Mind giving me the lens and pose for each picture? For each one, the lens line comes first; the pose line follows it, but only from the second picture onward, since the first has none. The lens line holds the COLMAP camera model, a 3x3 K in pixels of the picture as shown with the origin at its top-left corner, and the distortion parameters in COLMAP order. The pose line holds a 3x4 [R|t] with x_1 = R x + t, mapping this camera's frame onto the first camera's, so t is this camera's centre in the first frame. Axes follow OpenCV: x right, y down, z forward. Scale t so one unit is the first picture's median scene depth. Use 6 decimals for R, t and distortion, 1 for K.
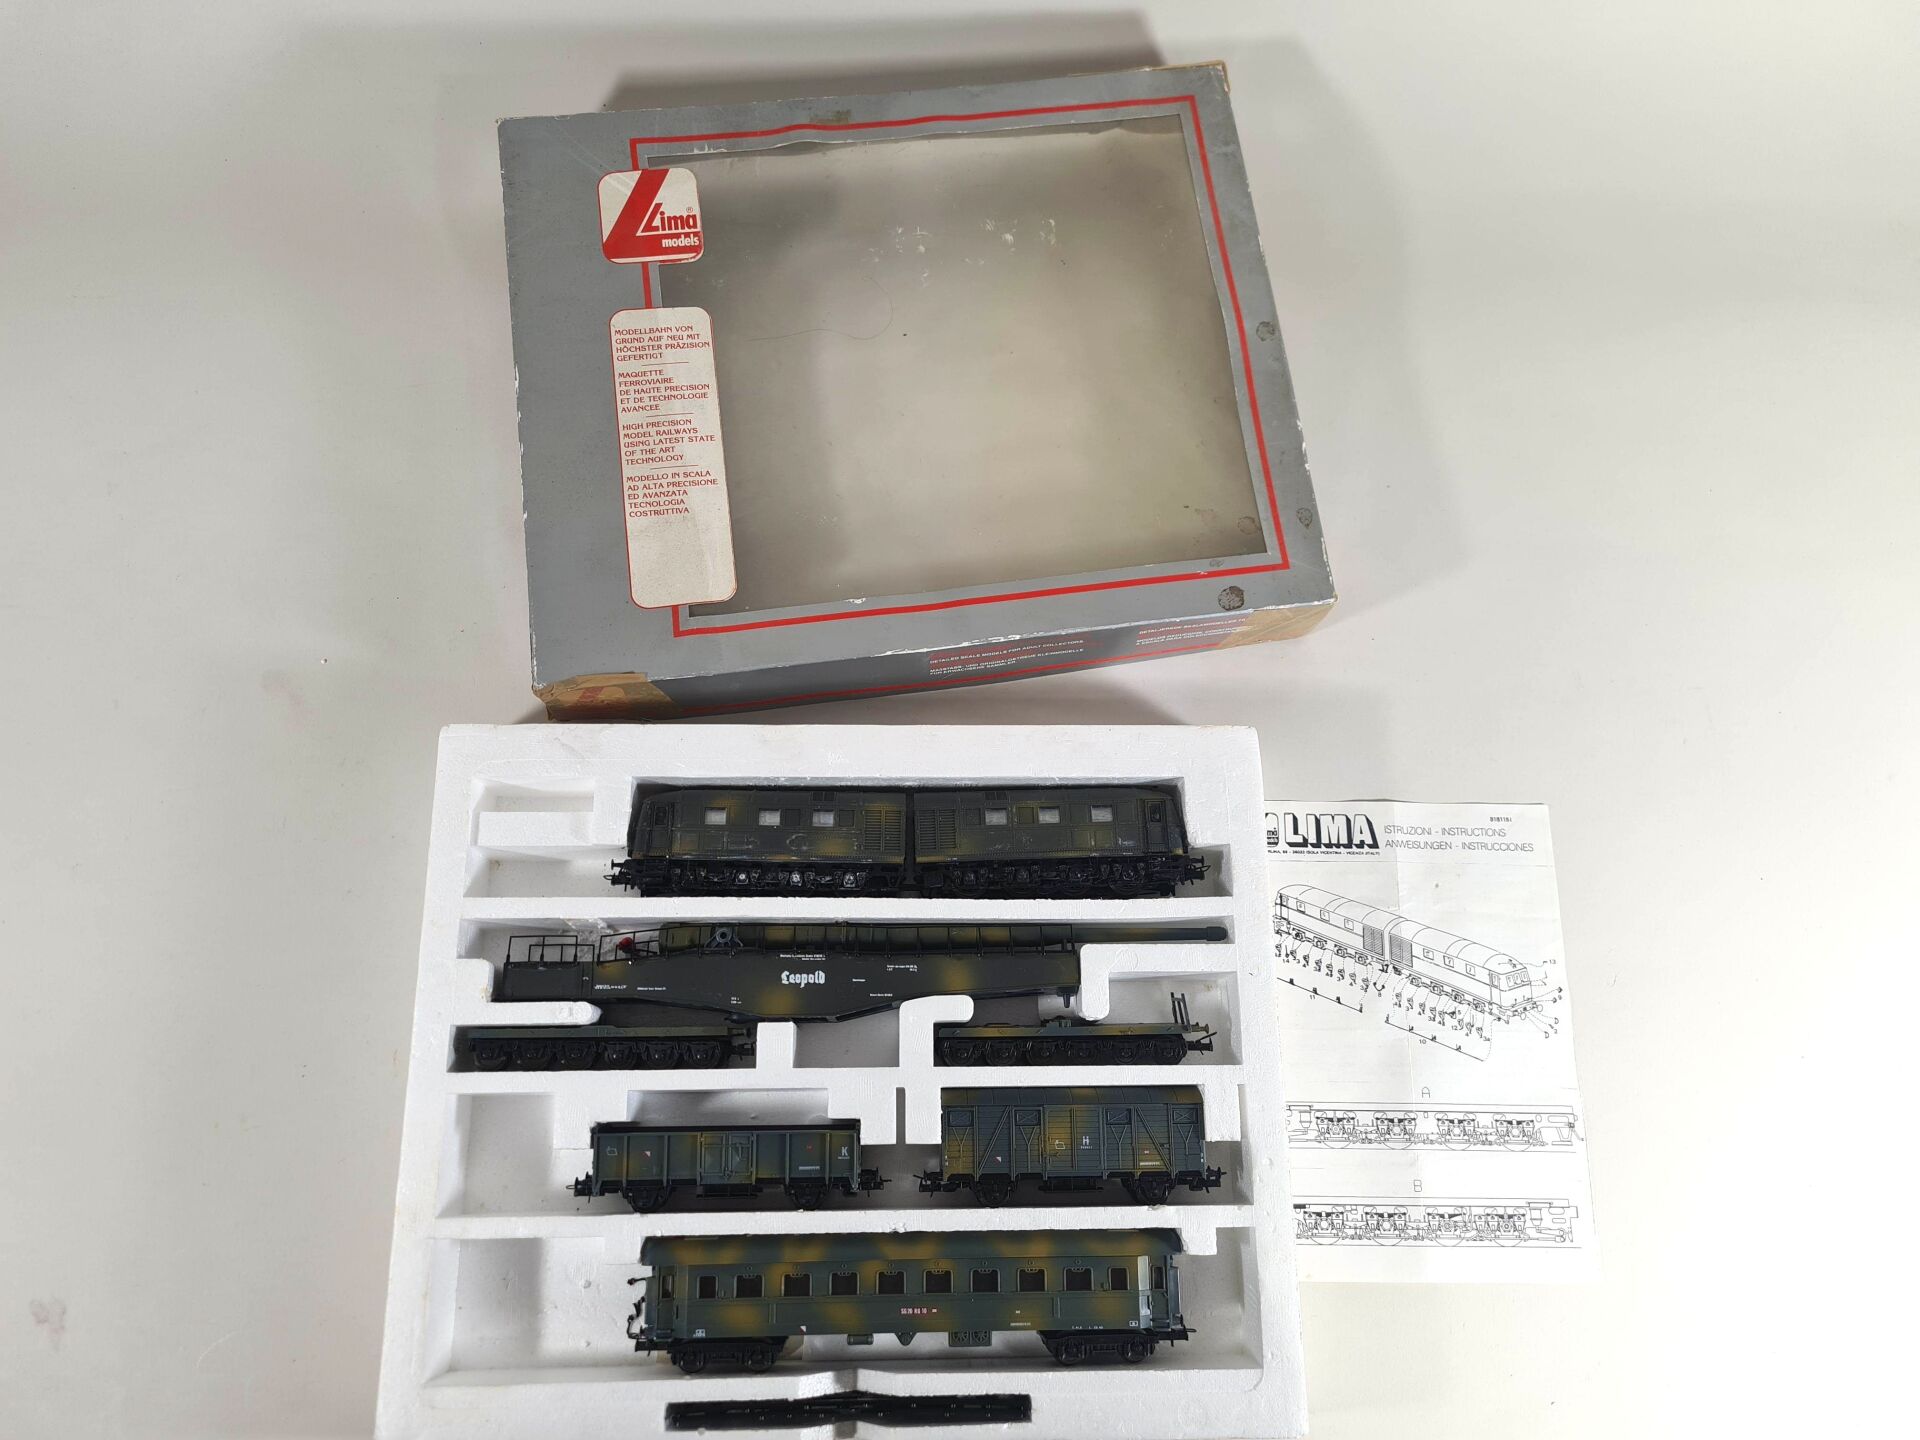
lens RADIAL K [[1447.7, 0, 972.0], [0, 1447.7, 705.1], [0, 0, 1]] dist [-0.006517, -0.013927]
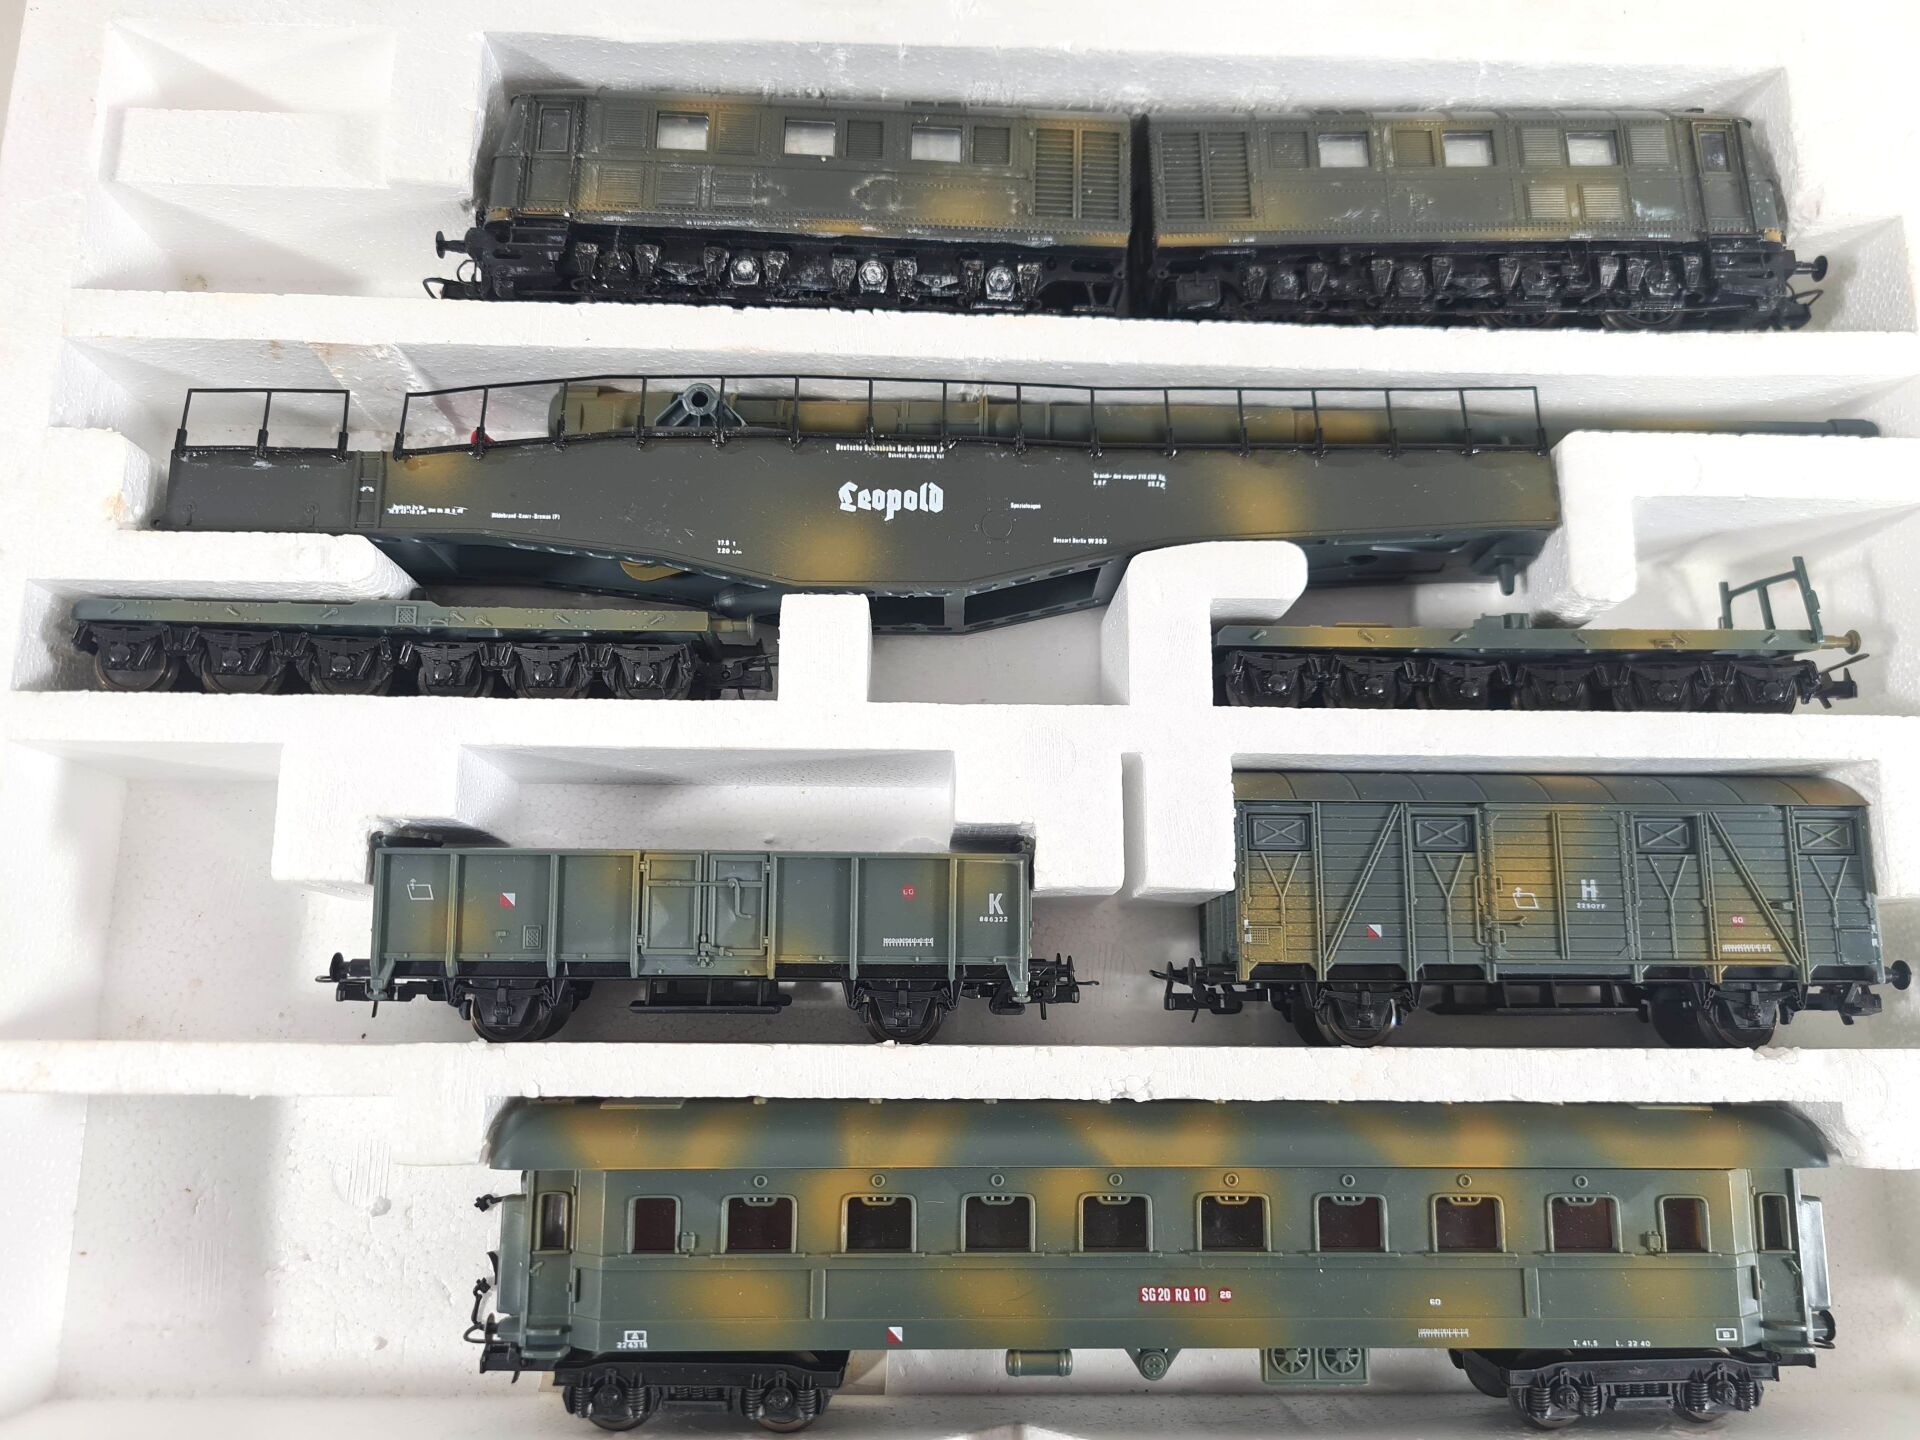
lens RADIAL K [[1447.7, 0, 949.2], [0, 1447.7, 731.4], [0, 0, 1]] dist [-0.006517, -0.013927]
pose [[0.999569, 0.014614, -0.025456, -0.090075], [-0.012196, 0.995621, 0.092684, 0.219973], [0.026699, -0.092333, 0.995370, 0.592536]]
